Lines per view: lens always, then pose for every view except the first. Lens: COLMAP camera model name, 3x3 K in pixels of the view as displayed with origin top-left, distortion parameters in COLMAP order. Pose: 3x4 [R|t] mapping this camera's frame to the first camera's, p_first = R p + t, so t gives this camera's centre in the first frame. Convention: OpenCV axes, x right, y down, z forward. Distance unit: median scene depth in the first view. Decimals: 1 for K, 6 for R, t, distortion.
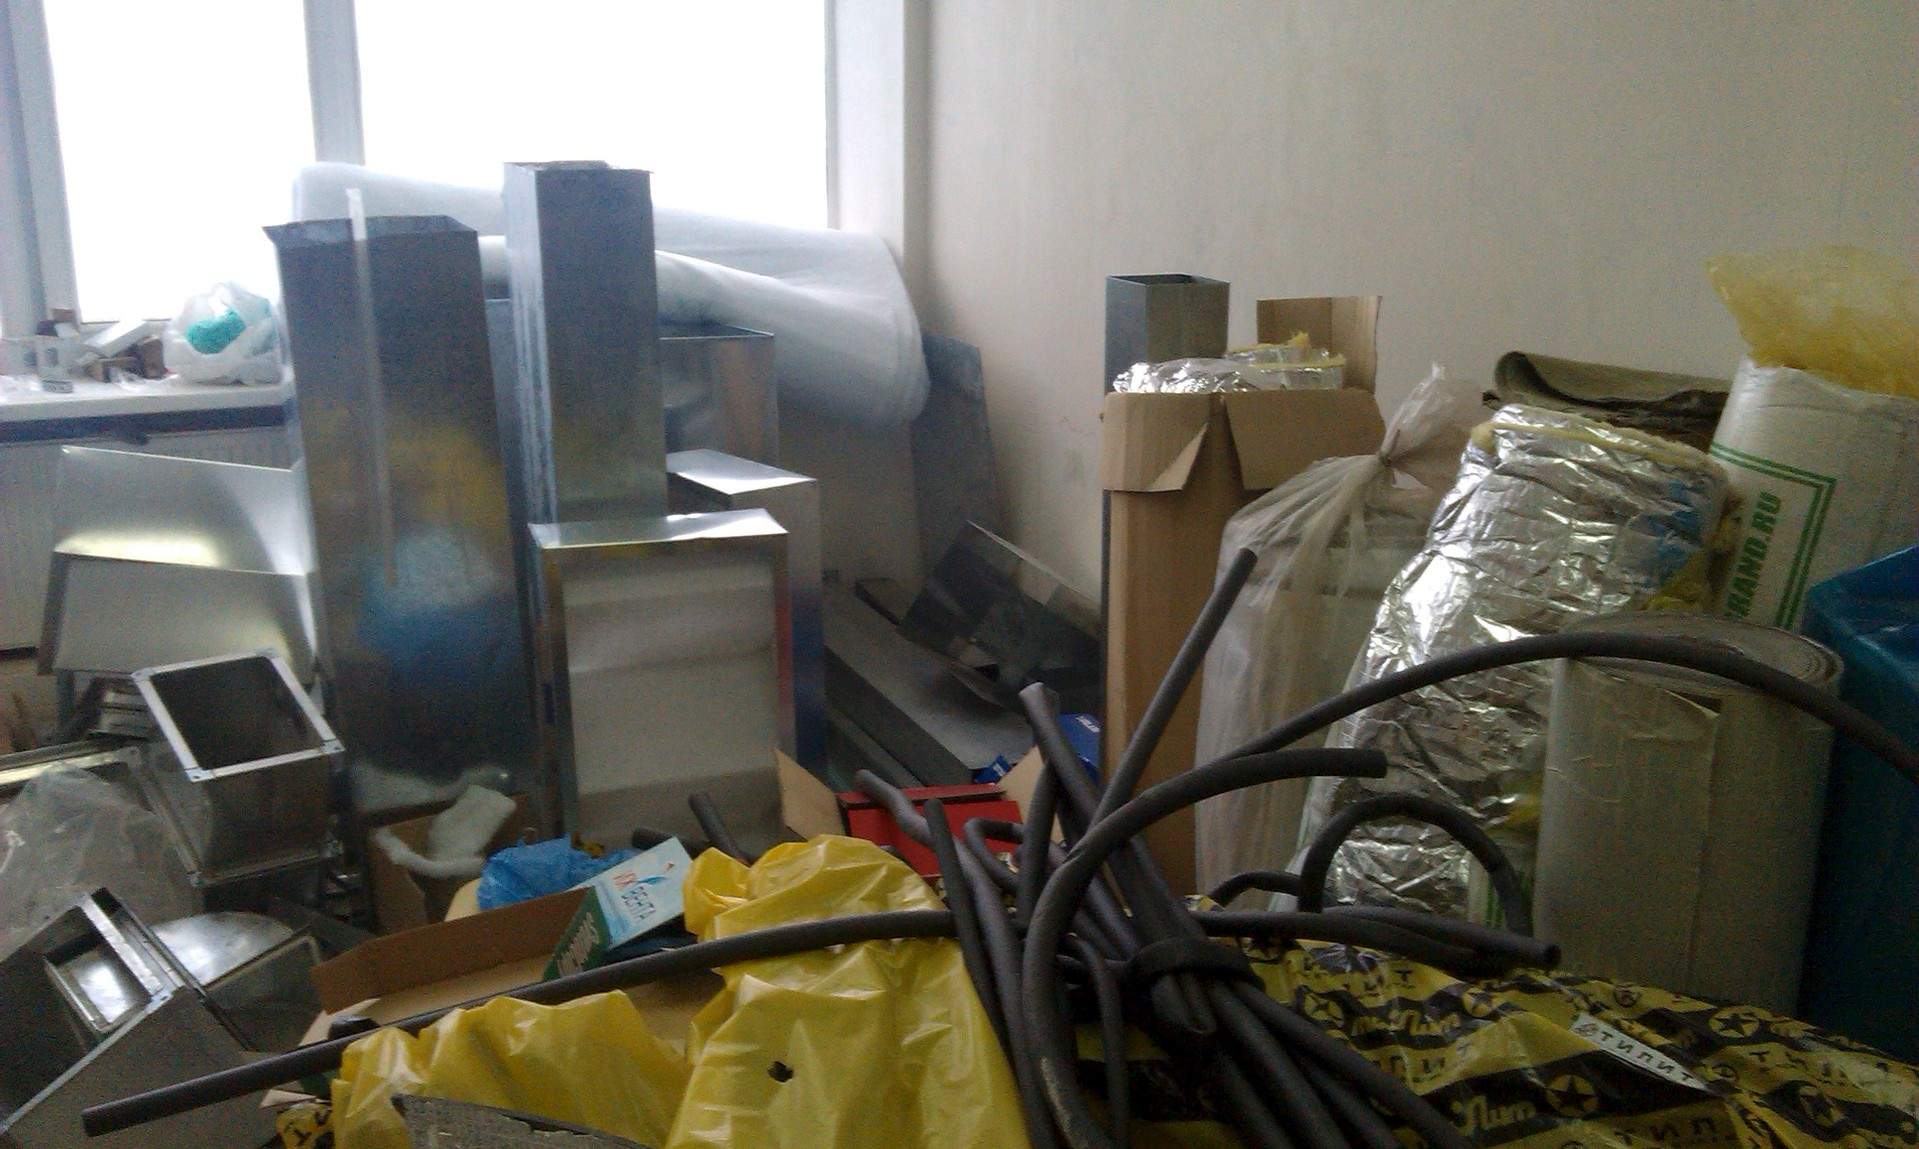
lens RADIAL K [[1877.3, 0, 959.5], [0, 1877.3, 574.5], [0, 0, 1]] dist [0.184996, -0.549492]
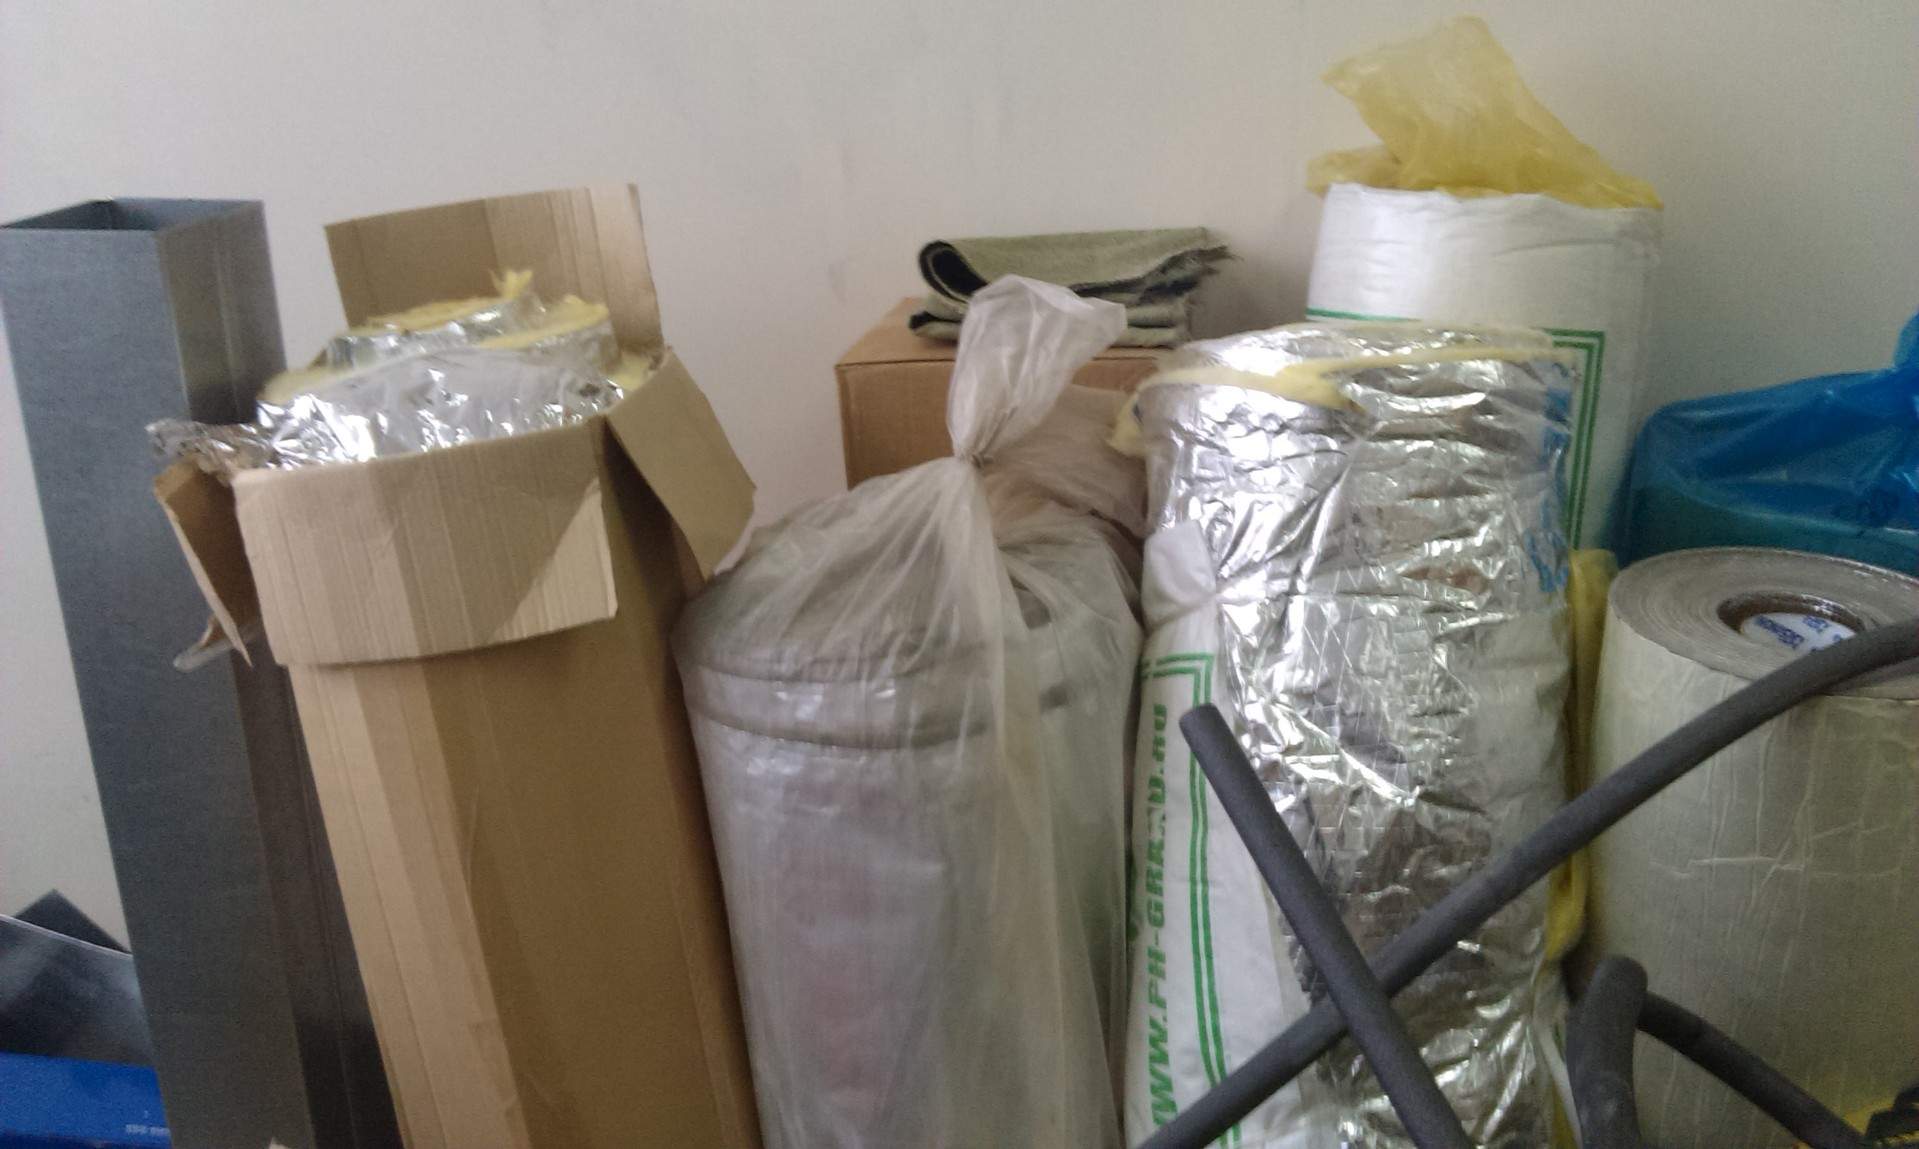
lens RADIAL K [[1877.3, 0, 959.5], [0, 1877.3, 574.5], [0, 0, 1]] dist [0.184996, -0.549492]
pose [[0.518212, -0.329811, 0.789102, -0.290339], [0.235163, 0.942038, 0.239297, -0.197280], [-0.822286, 0.061560, 0.565735, 0.785027]]
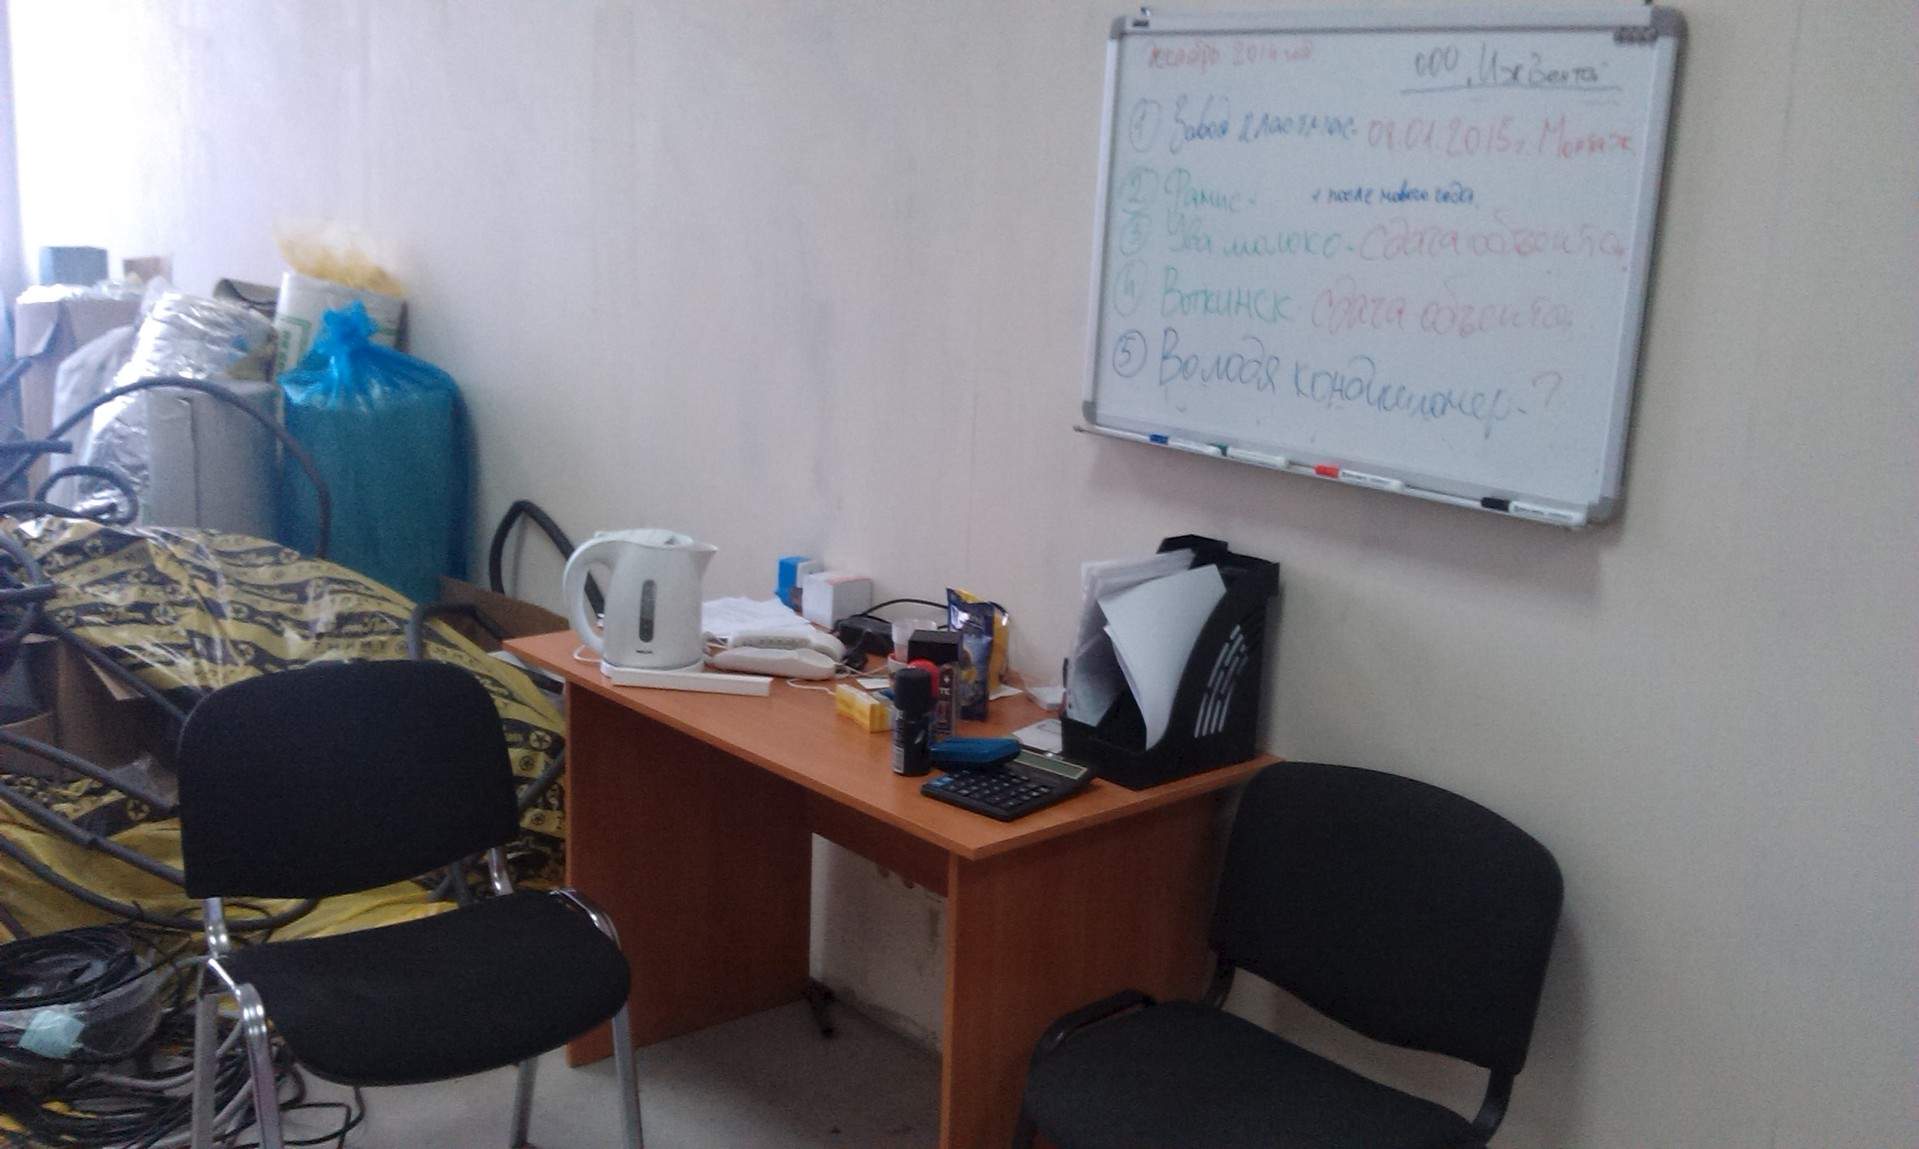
lens RADIAL K [[1877.3, 0, 959.5], [0, 1877.3, 574.5], [0, 0, 1]] dist [0.184996, -0.549492]
pose [[0.951773, -0.031906, 0.305140, 0.486246], [0.045812, 0.998207, -0.038519, 0.349643], [-0.303364, 0.050640, 0.951528, -1.252958]]
